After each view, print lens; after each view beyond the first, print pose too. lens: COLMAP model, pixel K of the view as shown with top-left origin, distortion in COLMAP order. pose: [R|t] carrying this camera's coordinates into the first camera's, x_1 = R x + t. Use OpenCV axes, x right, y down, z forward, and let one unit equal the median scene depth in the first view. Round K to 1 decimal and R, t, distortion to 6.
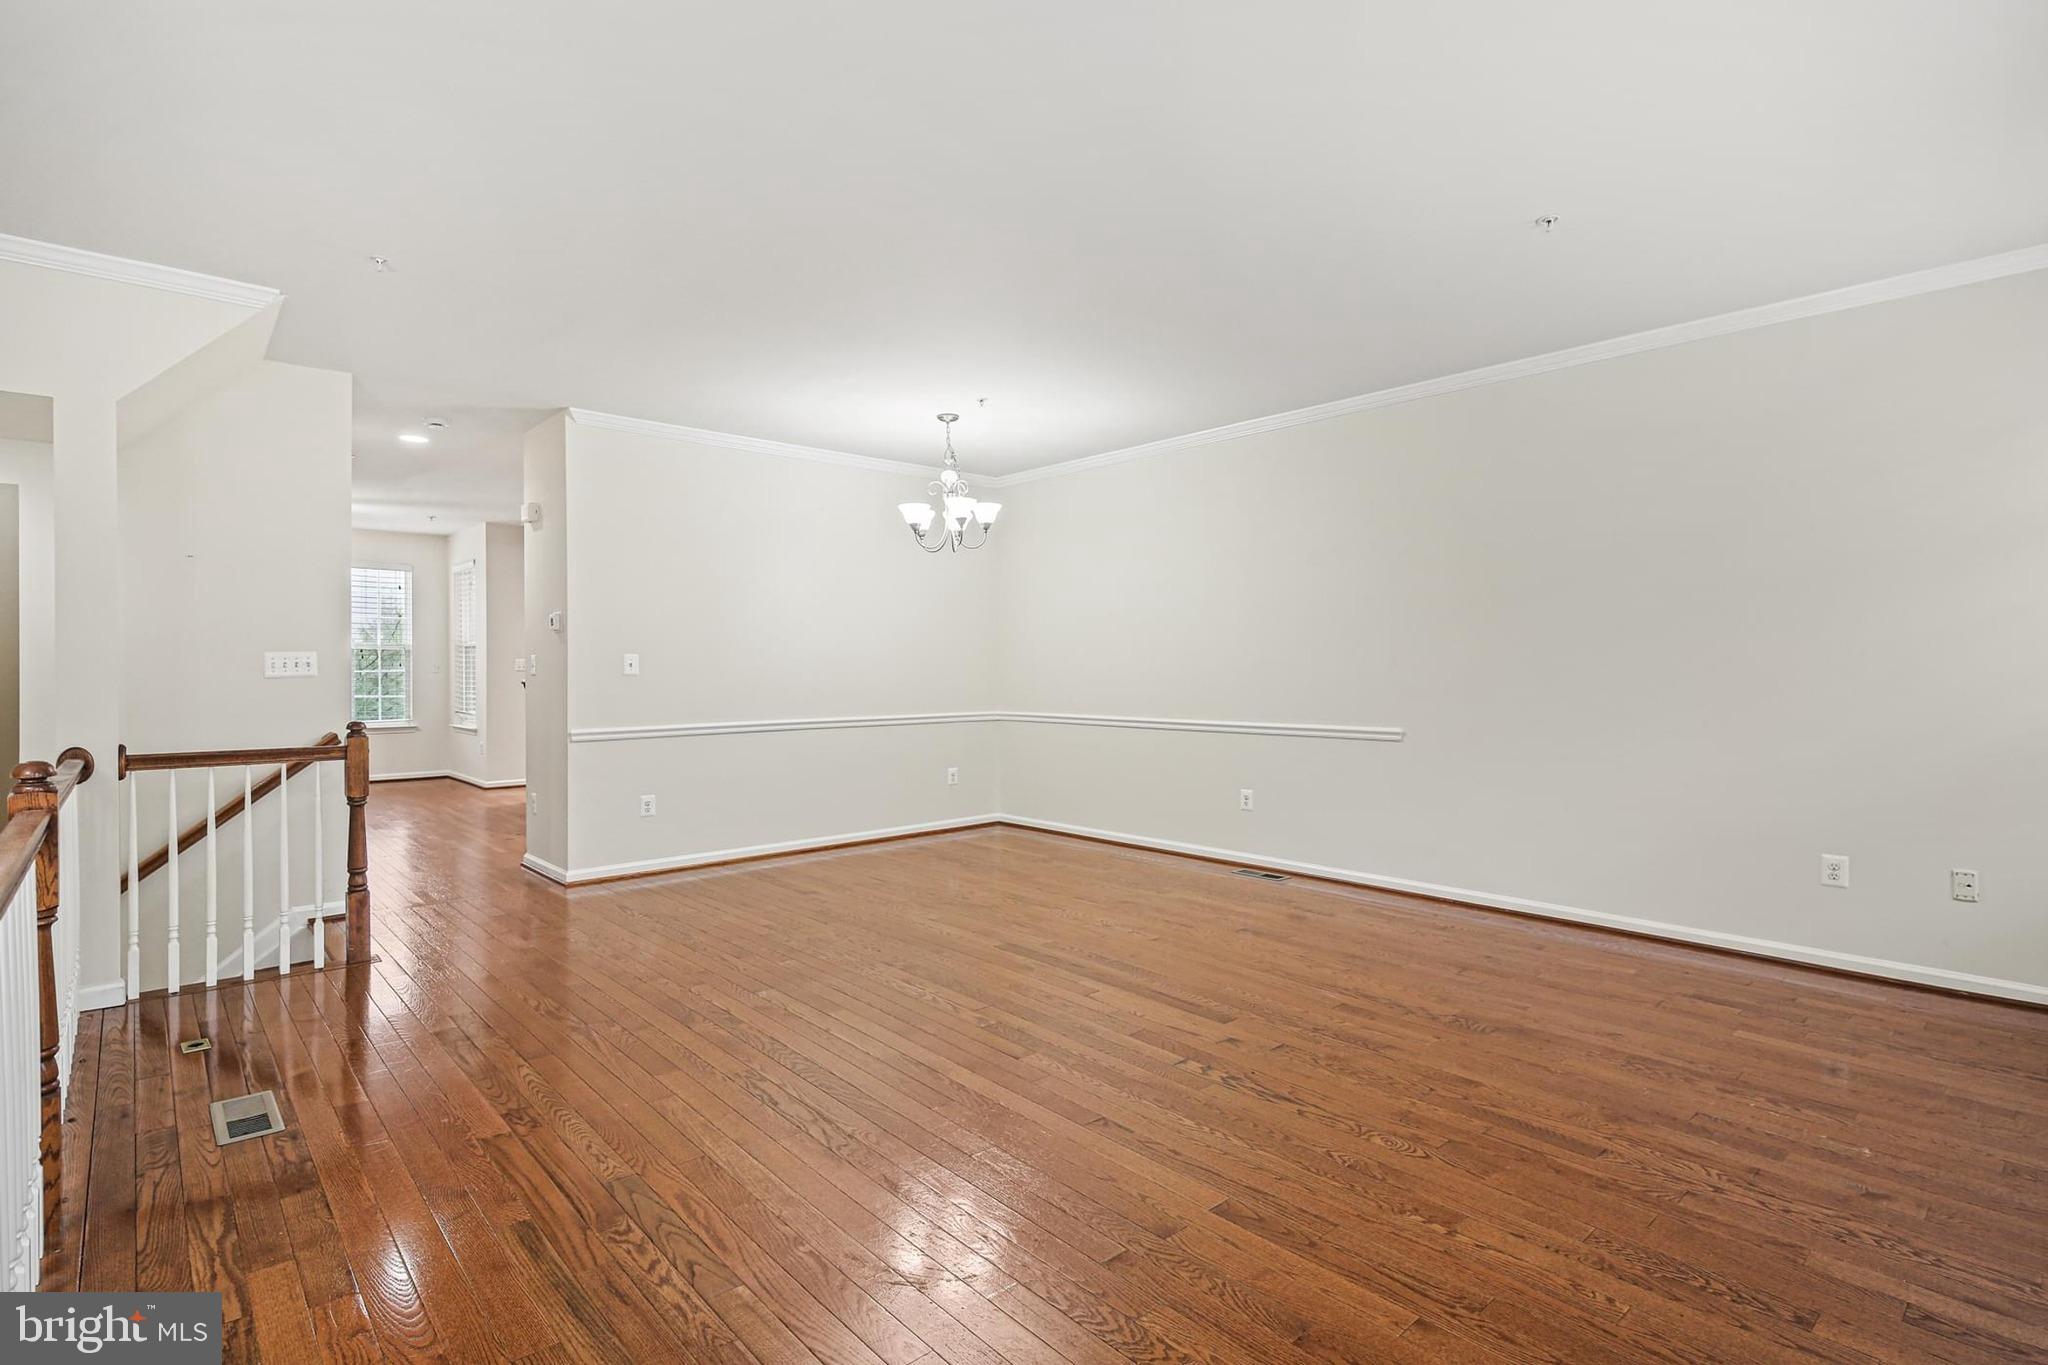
lens RADIAL K [[996.5, 0, 1033.0], [0, 996.5, 662.1], [0, 0, 1]] dist [0.013595, -0.008818]
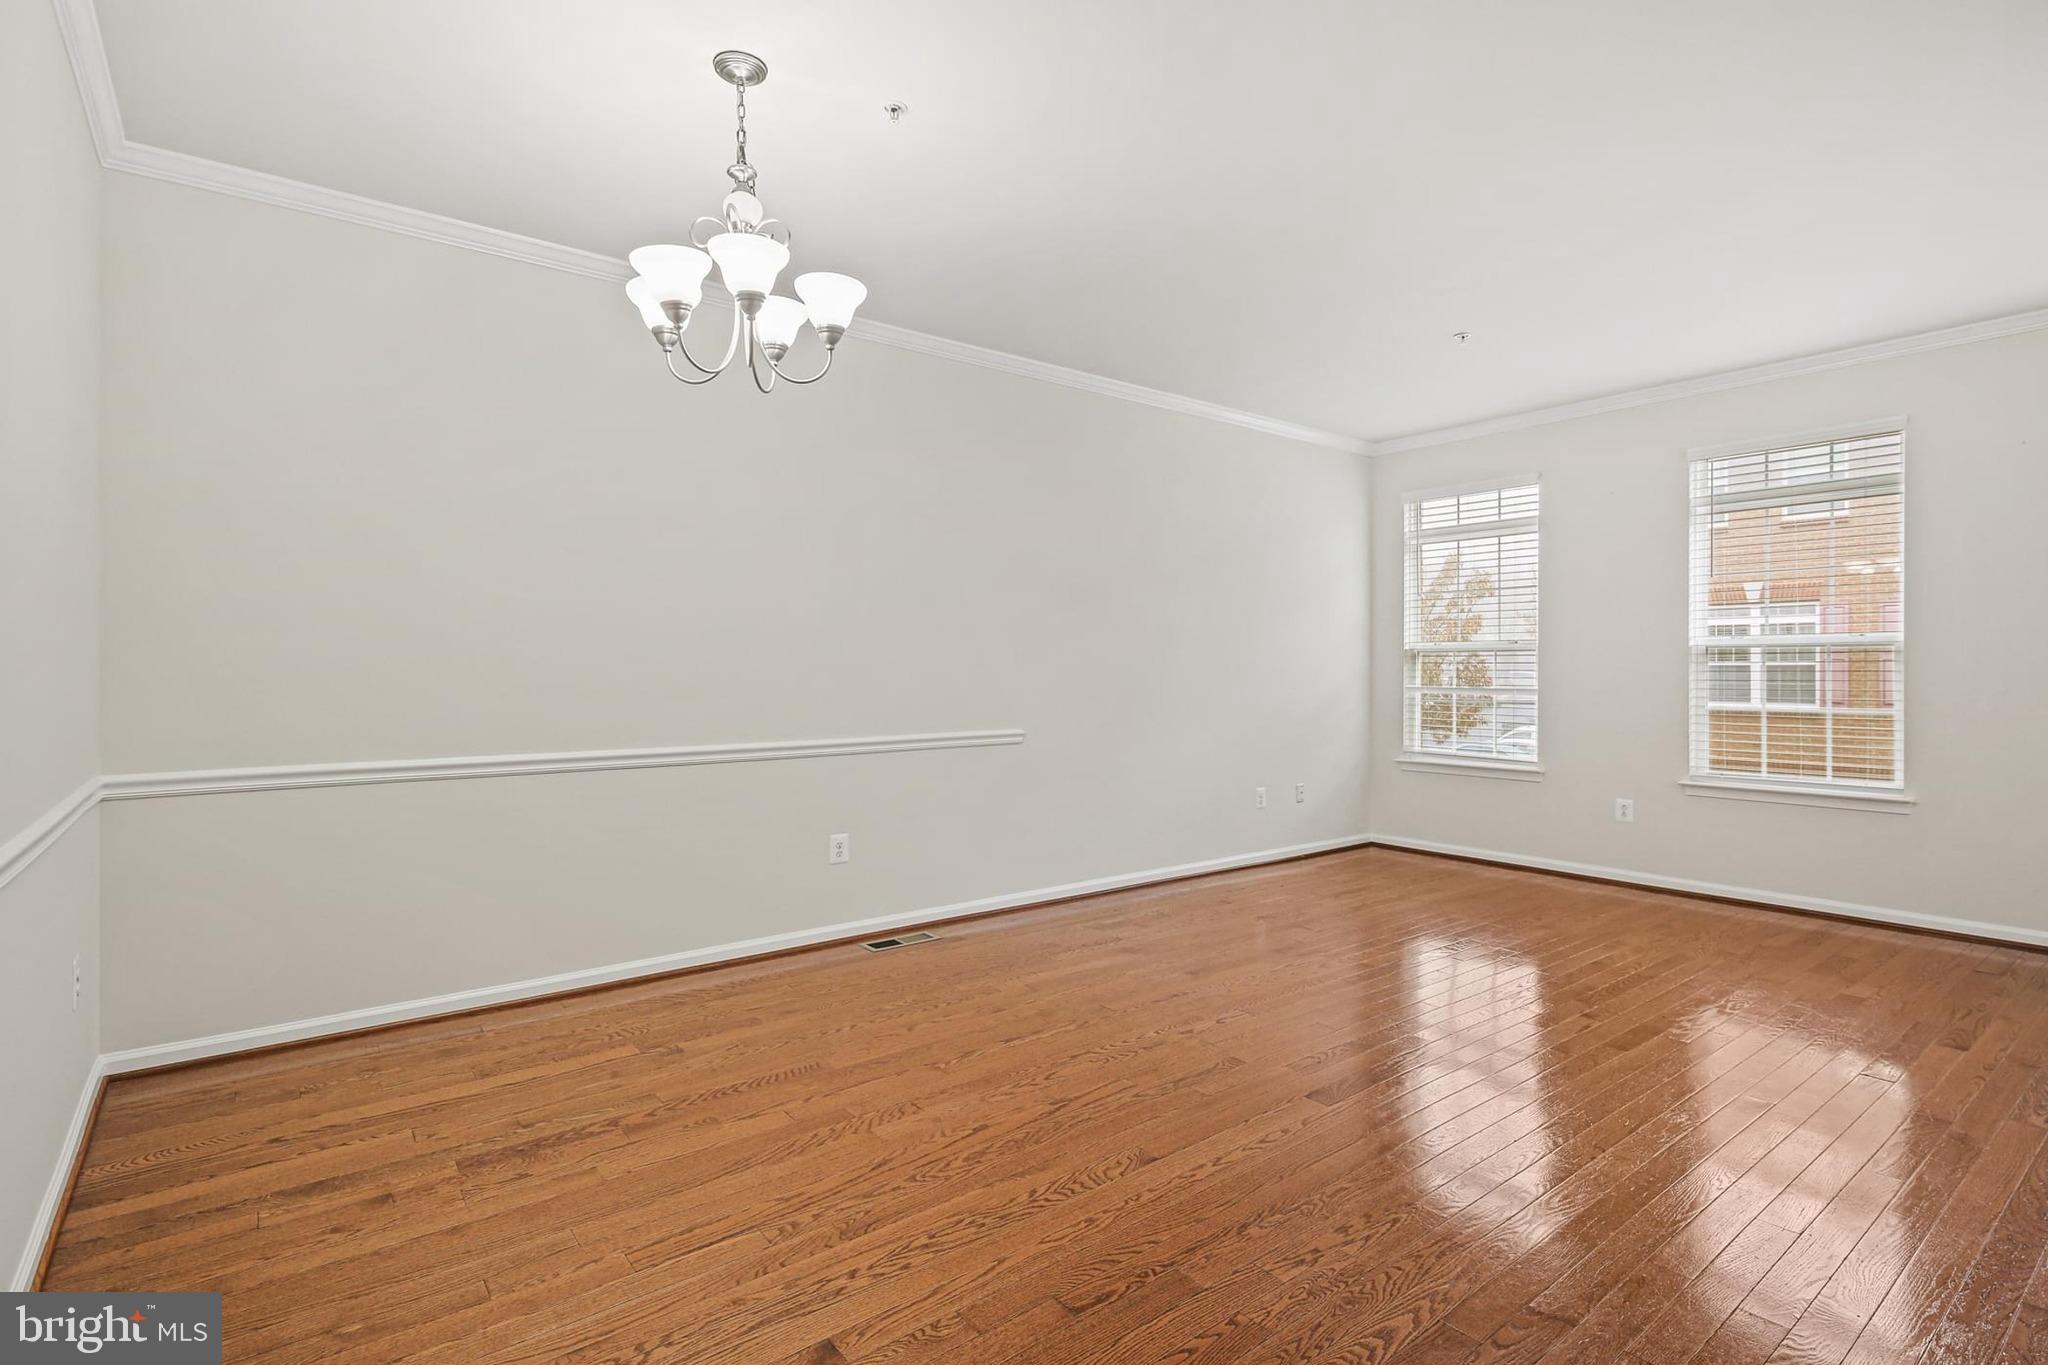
lens RADIAL K [[992.9, 0, 1032.8], [0, 992.9, 669.6], [0, 0, 1]] dist [0.003470, -0.000450]
pose [[0.074237, 0.003258, 0.997235, -0.769830], [-0.006747, 0.999973, -0.002765, 0.019163], [-0.997218, -0.006523, 0.074258, 1.304091]]
